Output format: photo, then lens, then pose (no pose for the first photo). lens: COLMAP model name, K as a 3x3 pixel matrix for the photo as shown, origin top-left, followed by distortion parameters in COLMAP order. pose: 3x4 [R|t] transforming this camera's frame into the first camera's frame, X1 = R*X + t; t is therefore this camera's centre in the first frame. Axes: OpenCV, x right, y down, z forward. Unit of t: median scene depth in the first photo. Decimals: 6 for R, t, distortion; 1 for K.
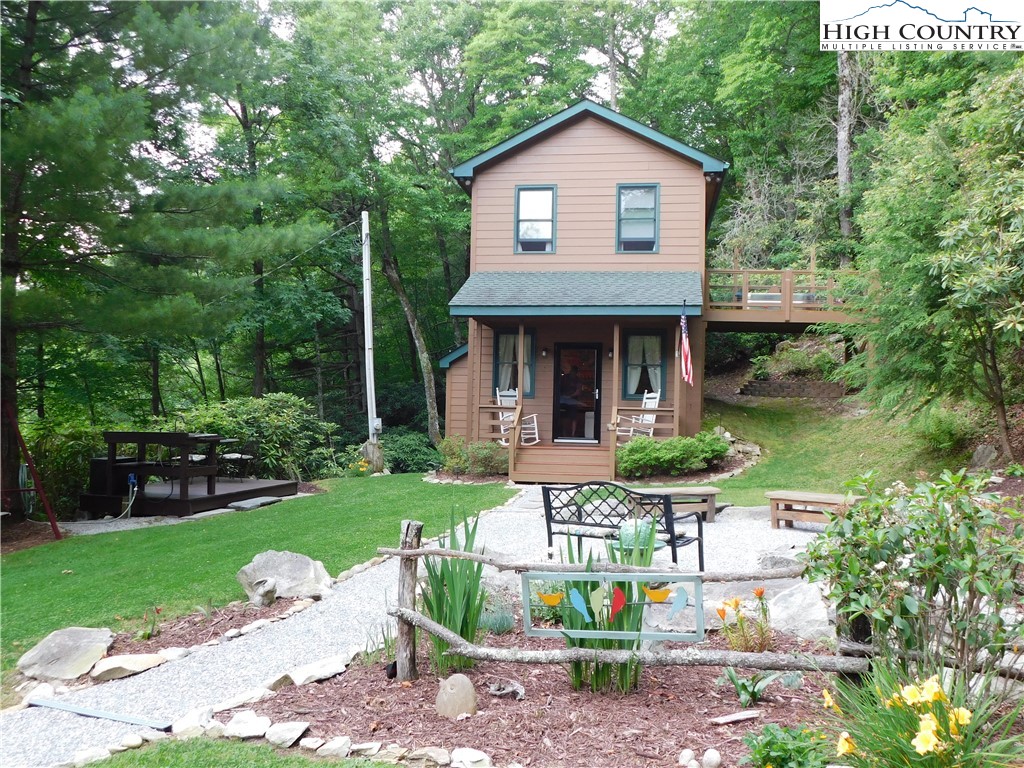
lens RADIAL K [[888.9, 0, 511.3], [0, 888.9, 387.7], [0, 0, 1]] dist [-0.021740, -0.014952]
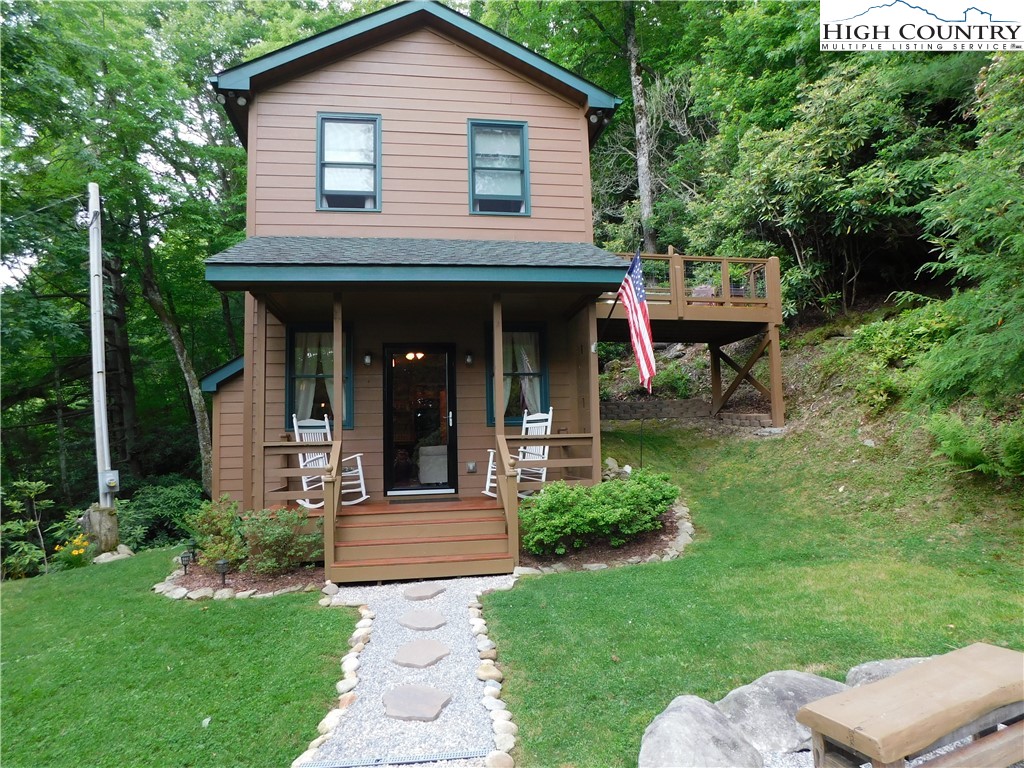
lens RADIAL K [[670.7, 0, 516.9], [0, 670.7, 385.3], [0, 0, 1]] dist [-0.053905, 0.009813]
pose [[0.946447, -0.019044, 0.322297, -0.017694], [0.039835, 0.997519, -0.058036, 0.012659], [-0.320393, 0.067767, 0.944858, 0.496263]]
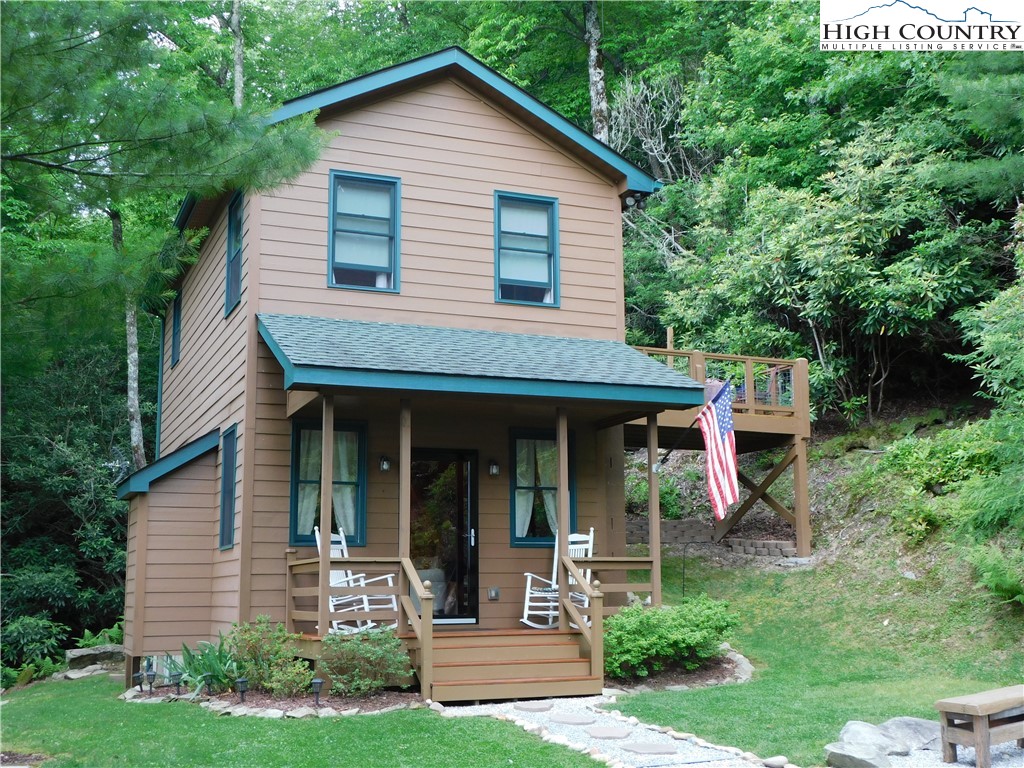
lens RADIAL K [[1207.0, 0, 518.5], [0, 1207.0, 379.9], [0, 0, 1]] dist [-0.040750, 0.000000]
pose [[0.850794, 0.059298, 0.522143, -0.288585], [0.013085, 0.990914, -0.133857, 0.010825], [-0.525336, 0.120717, 0.842288, 0.302278]]
